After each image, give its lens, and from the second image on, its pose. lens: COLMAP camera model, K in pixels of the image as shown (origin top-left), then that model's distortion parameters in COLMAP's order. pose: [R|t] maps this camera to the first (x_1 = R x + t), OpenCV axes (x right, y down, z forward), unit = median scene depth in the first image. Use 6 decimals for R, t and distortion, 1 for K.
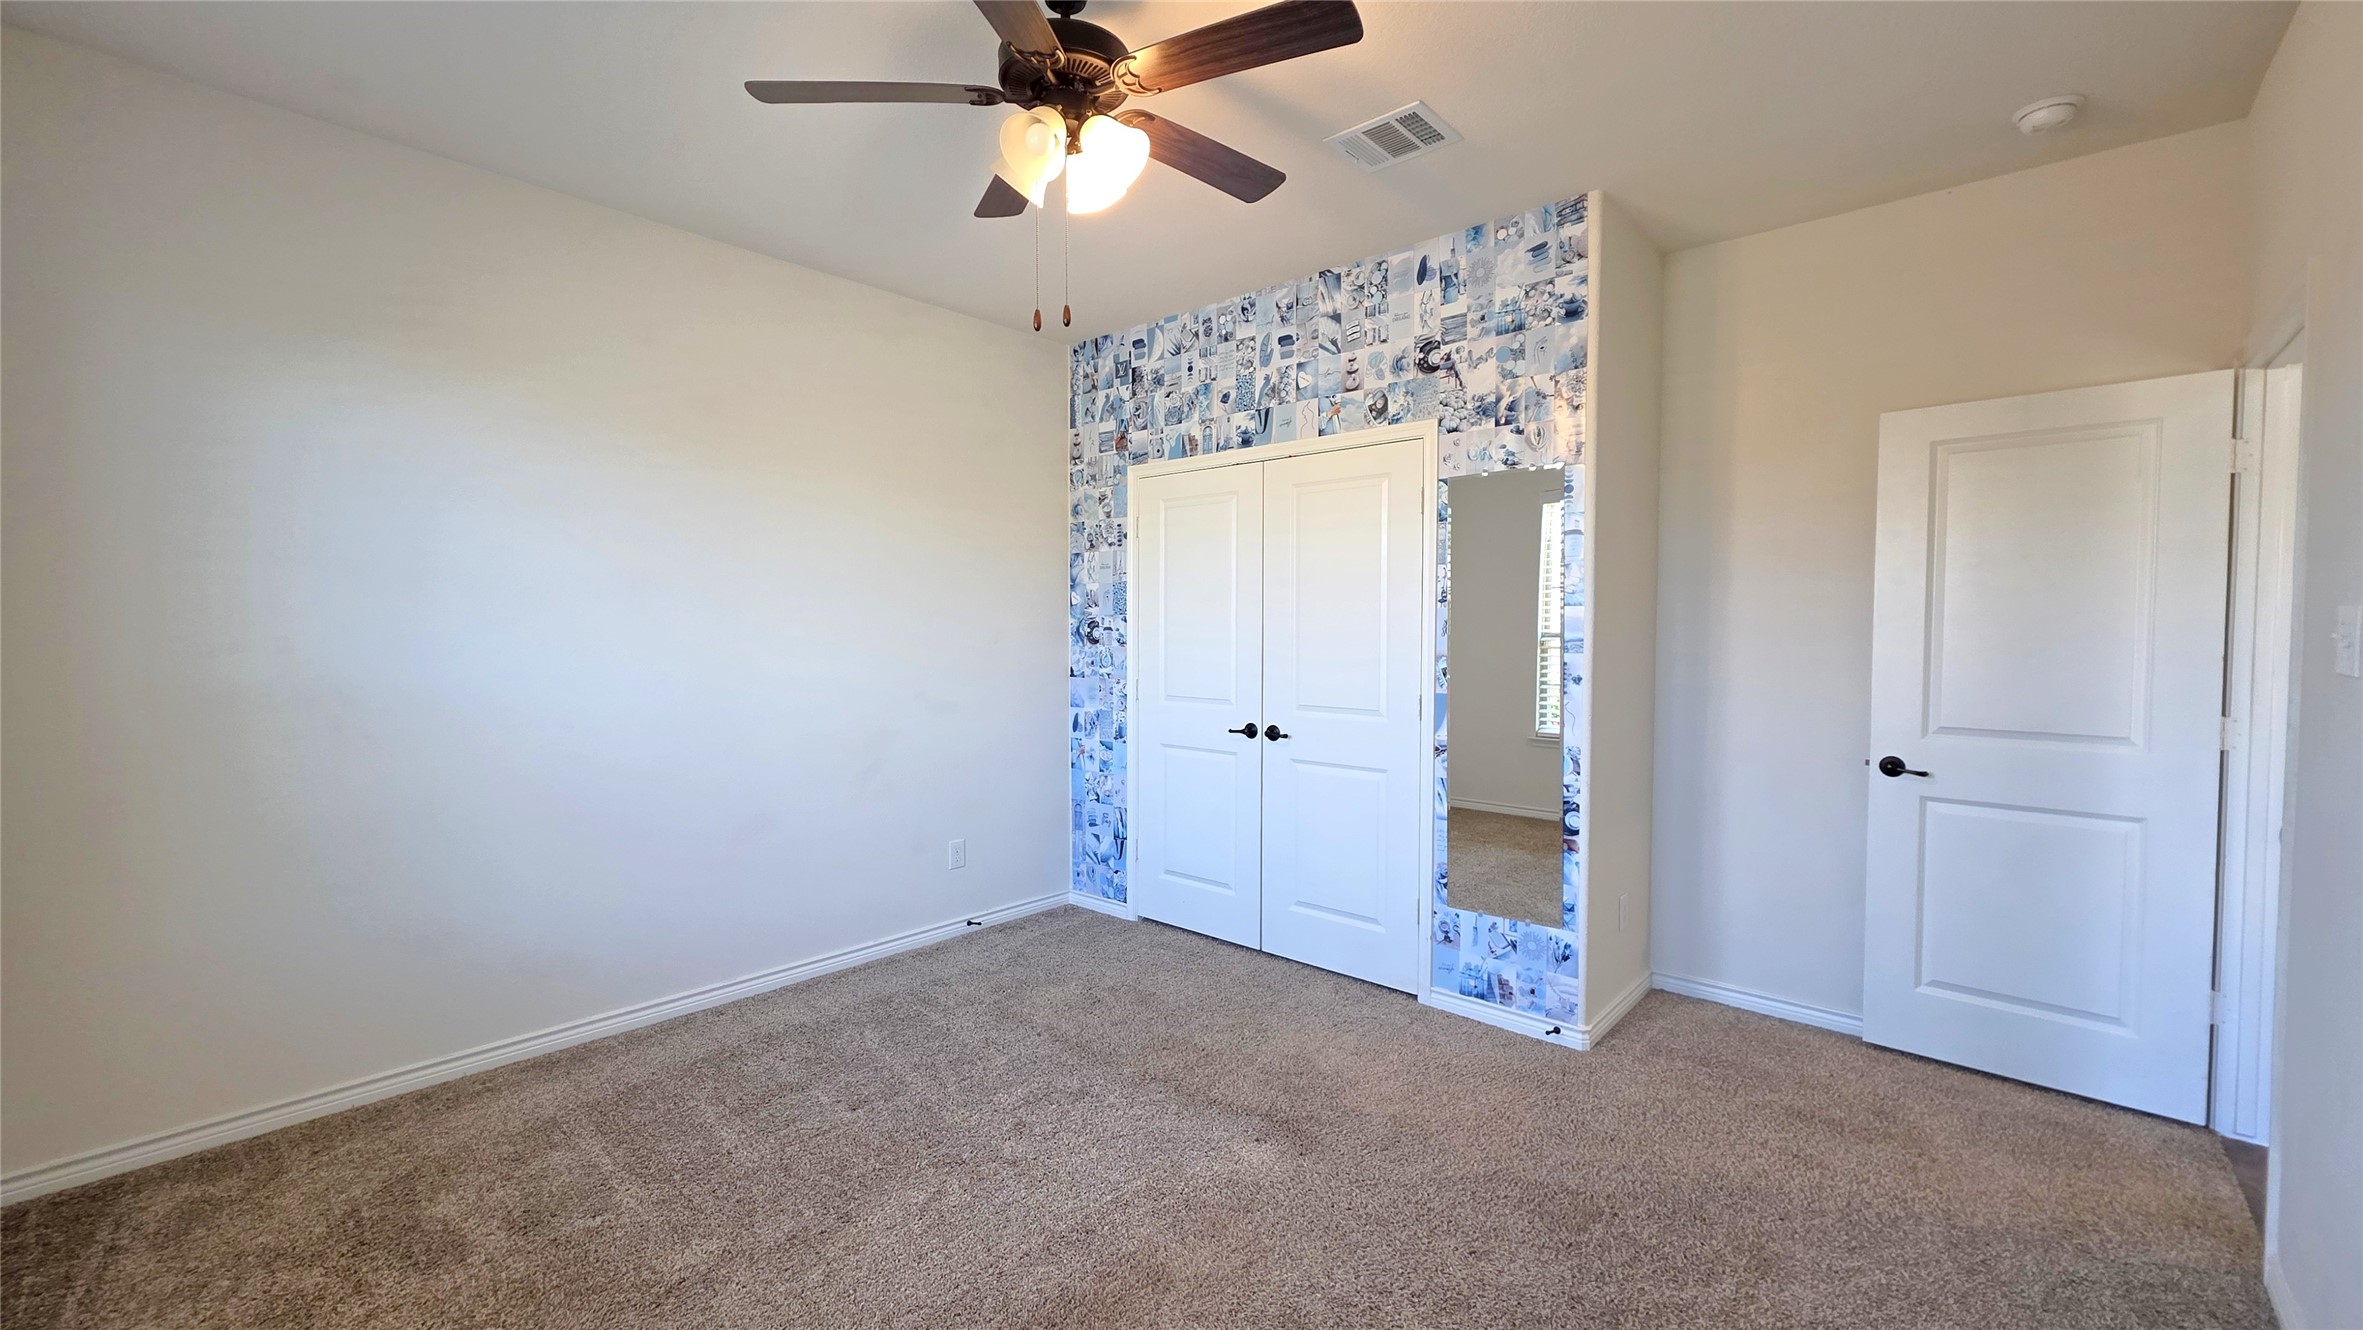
lens RADIAL K [[932.5, 0, 1181.5], [0, 932.5, 665.0], [0, 0, 1]] dist [0.000186, 0.000060]
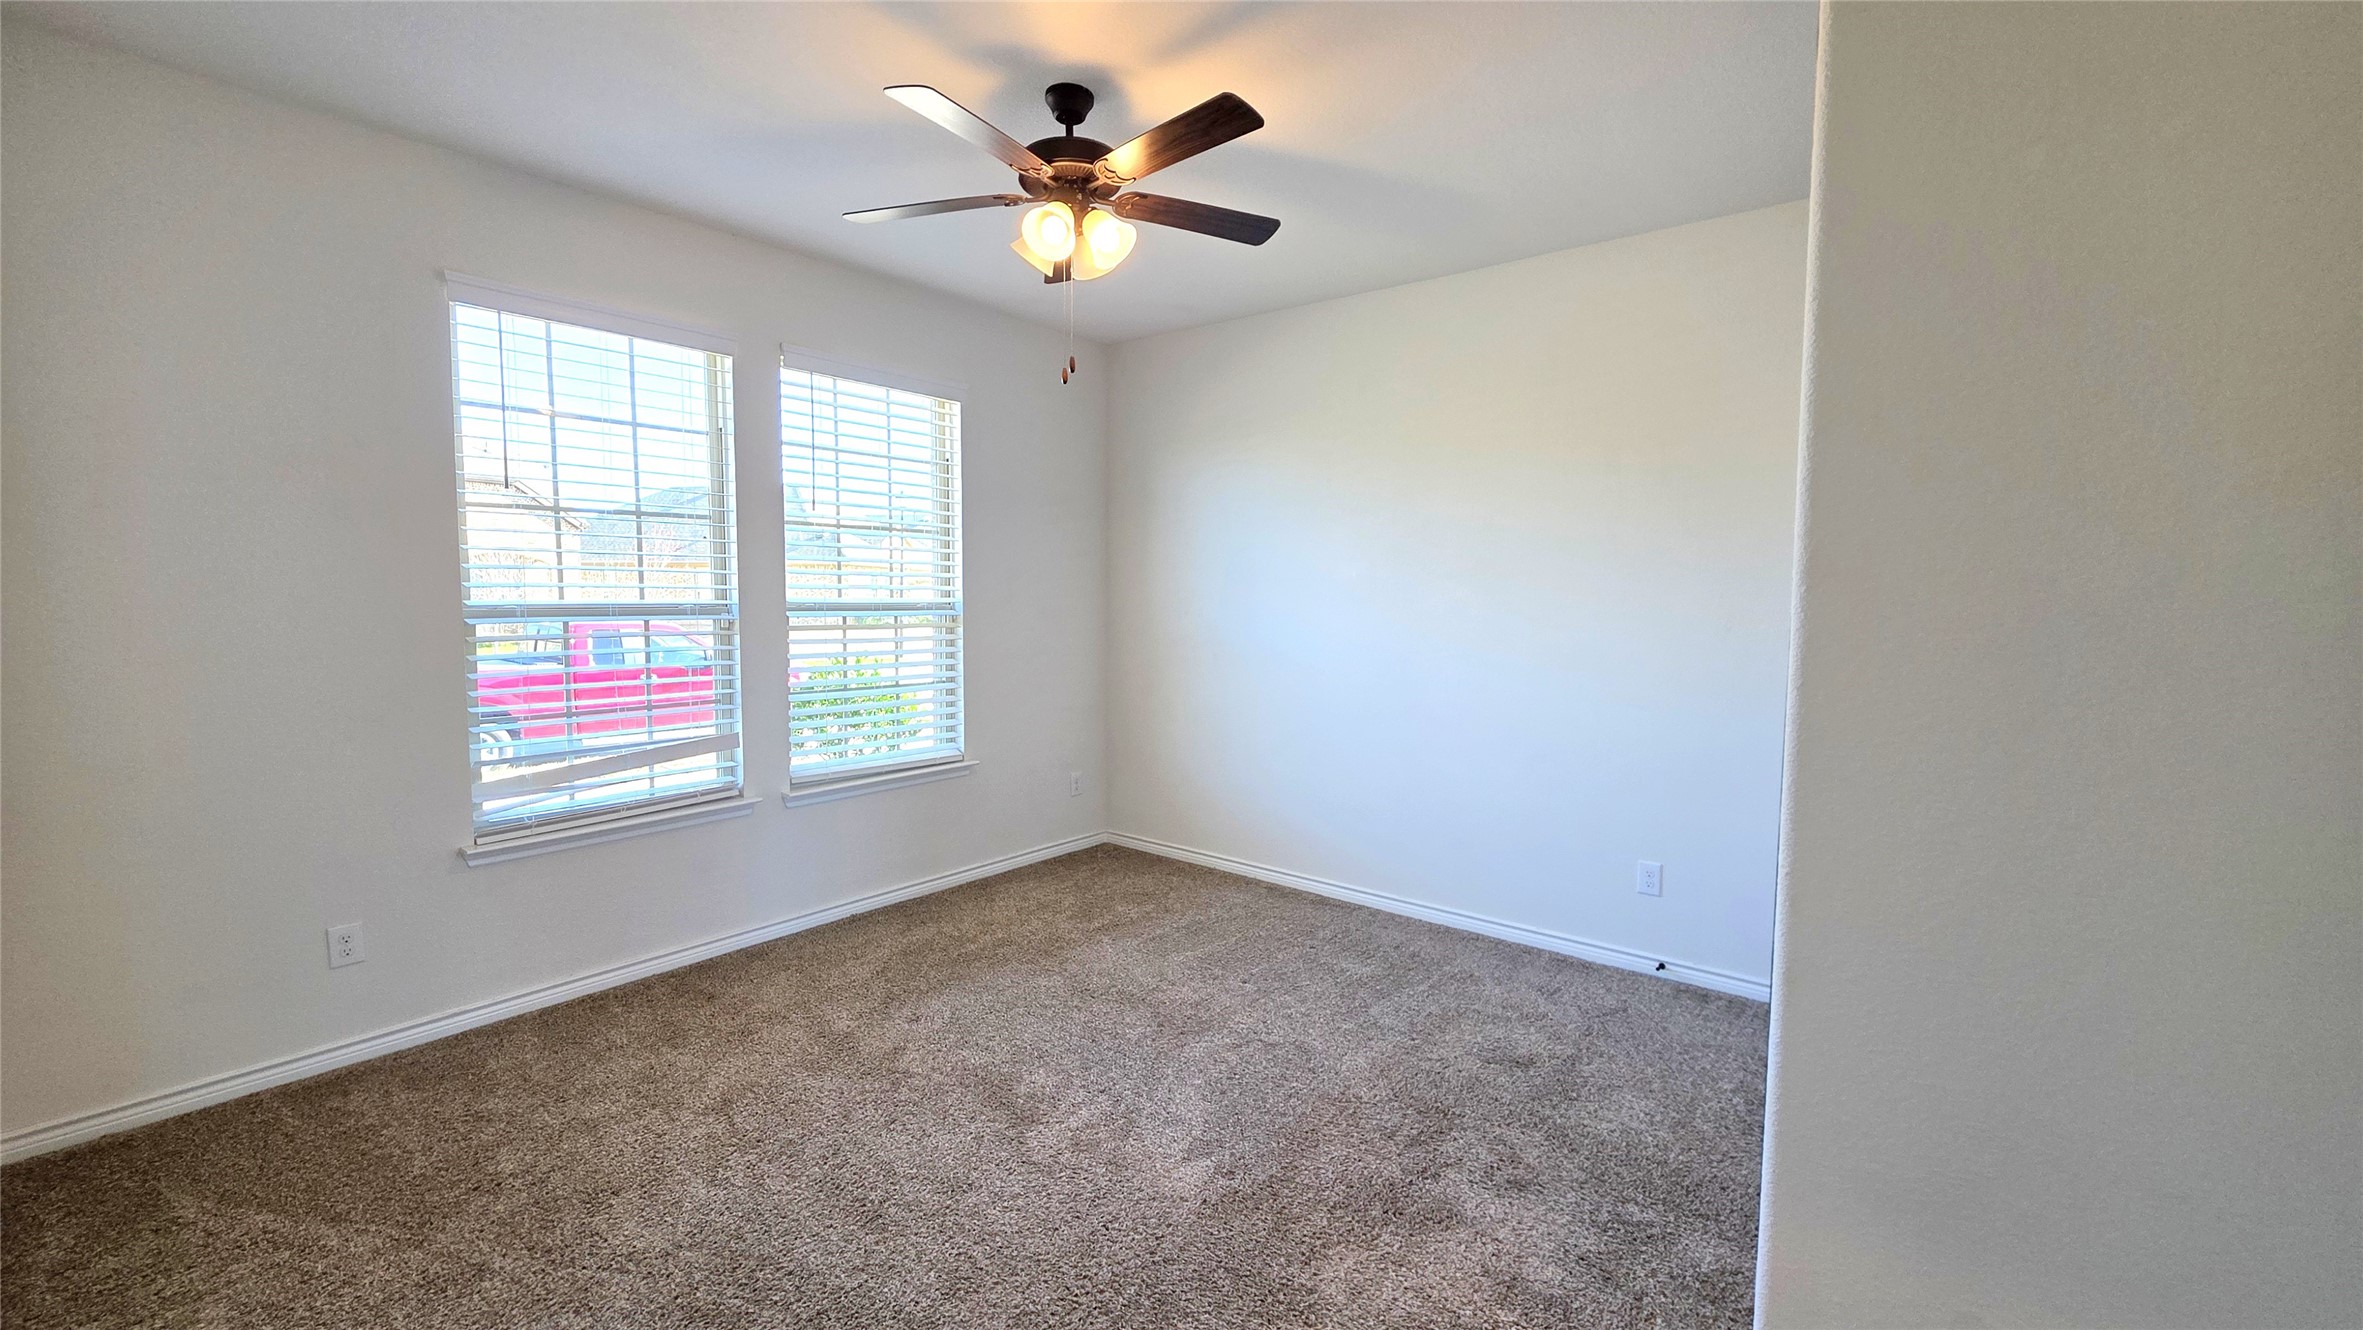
lens RADIAL K [[932.5, 0, 1181.5], [0, 932.5, 665.0], [0, 0, 1]] dist [0.000186, 0.000060]
pose [[0.047004, 0.072361, -0.996270, 0.853076], [-0.049074, 0.996336, 0.070050, -0.042985], [0.997688, 0.045599, 0.050383, 0.789660]]
